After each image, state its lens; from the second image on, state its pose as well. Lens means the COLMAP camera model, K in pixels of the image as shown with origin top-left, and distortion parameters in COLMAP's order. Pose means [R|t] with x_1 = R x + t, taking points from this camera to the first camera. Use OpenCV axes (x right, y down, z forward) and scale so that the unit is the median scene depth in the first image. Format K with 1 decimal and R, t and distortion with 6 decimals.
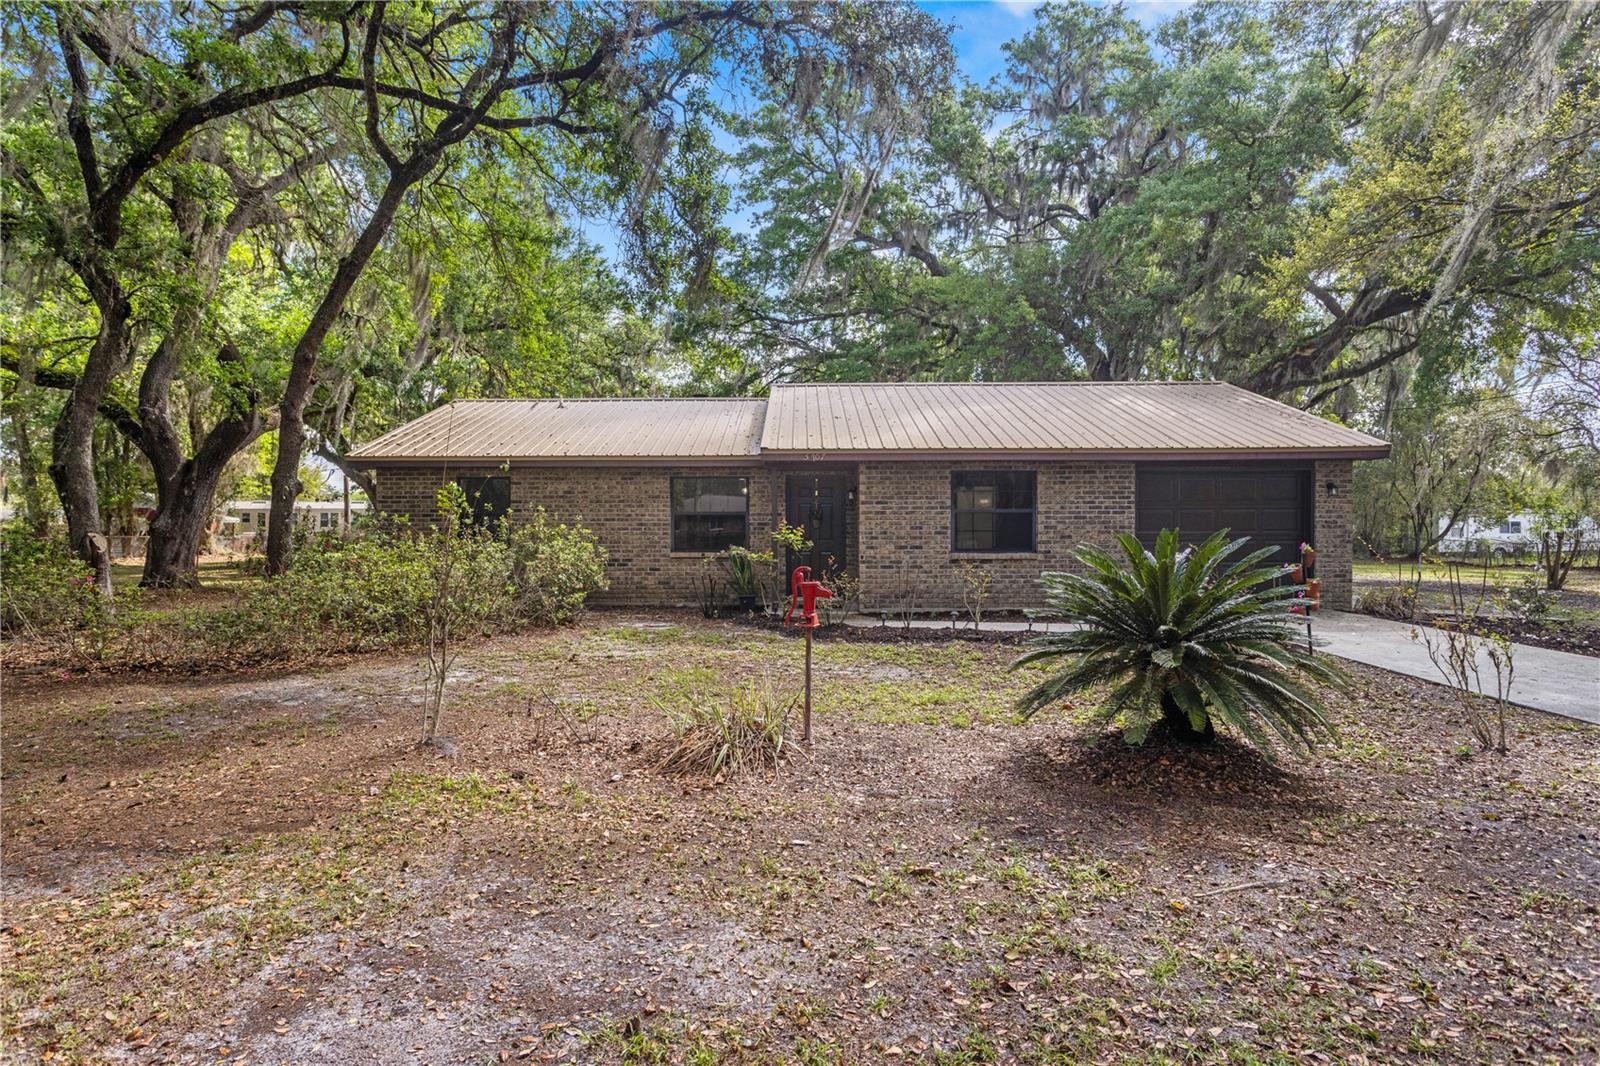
lens RADIAL K [[966.8, 0, 800.0], [0, 966.8, 533.0], [0, 0, 1]] dist [0.000284, 0.000096]
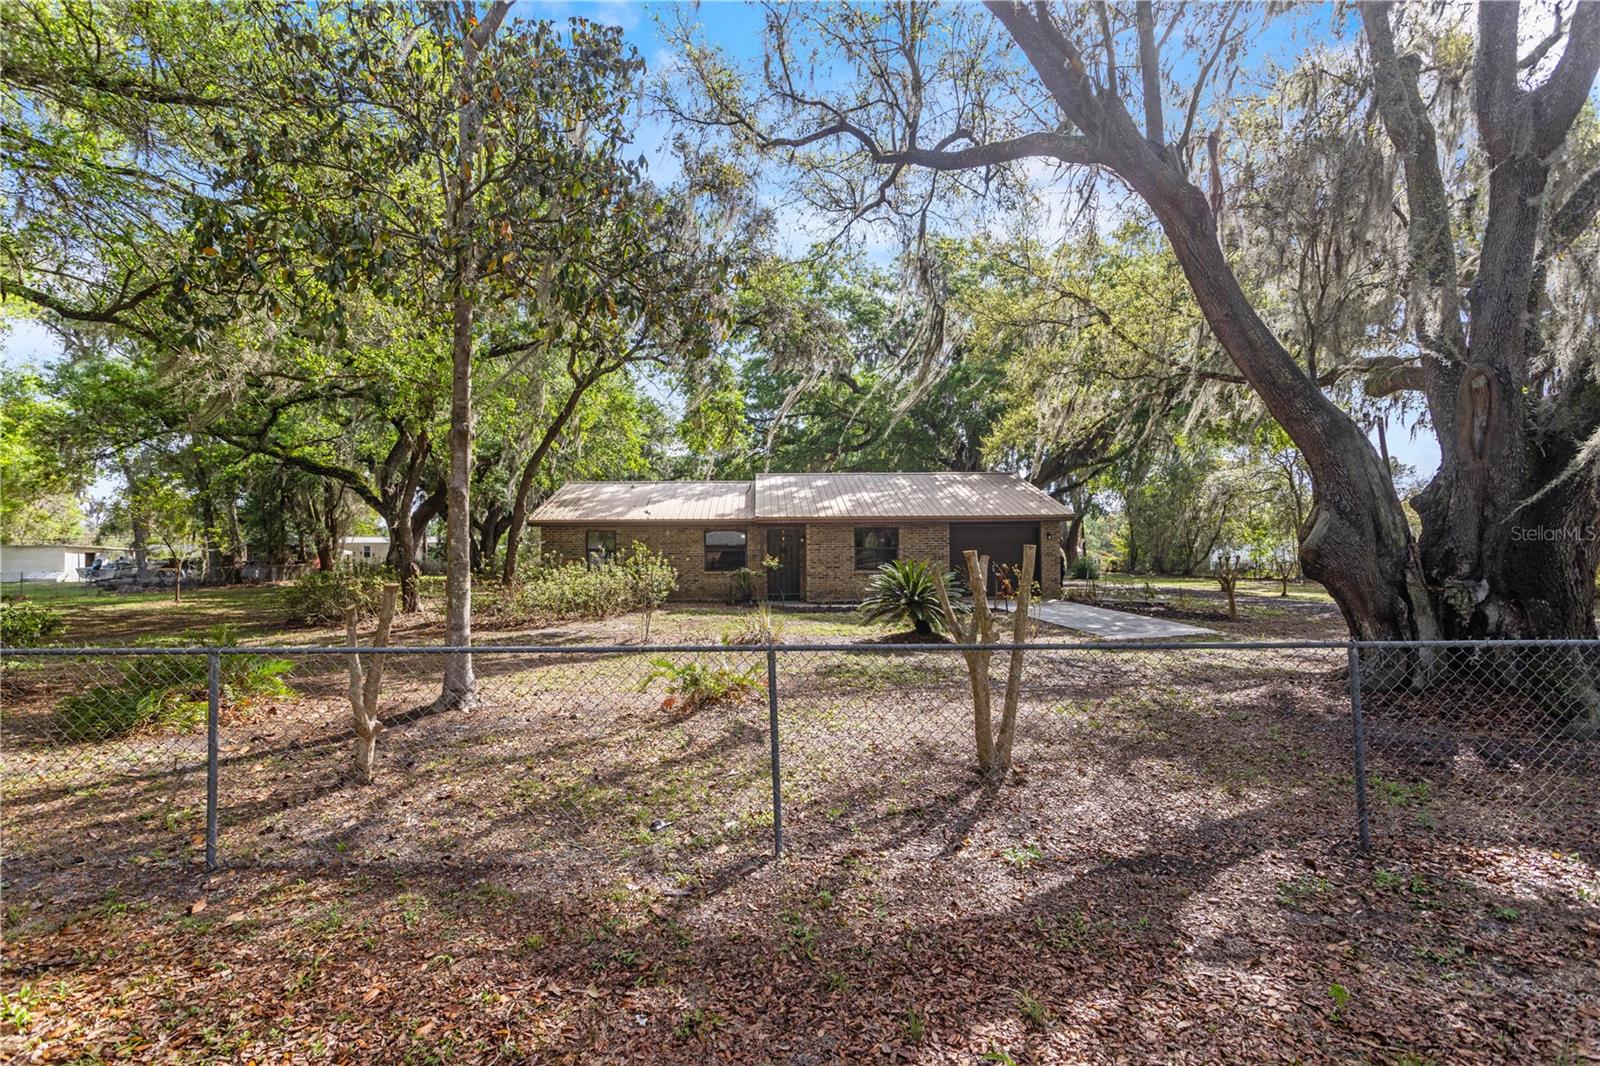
lens RADIAL K [[758.1, 0, 794.3], [0, 758.1, 512.8], [0, 0, 1]] dist [0.001548, -0.000444]
pose [[0.999093, -0.003832, 0.042406, -0.025036], [0.006401, 0.998141, -0.060608, -0.003061], [-0.042095, 0.060825, 0.997260, -0.485808]]
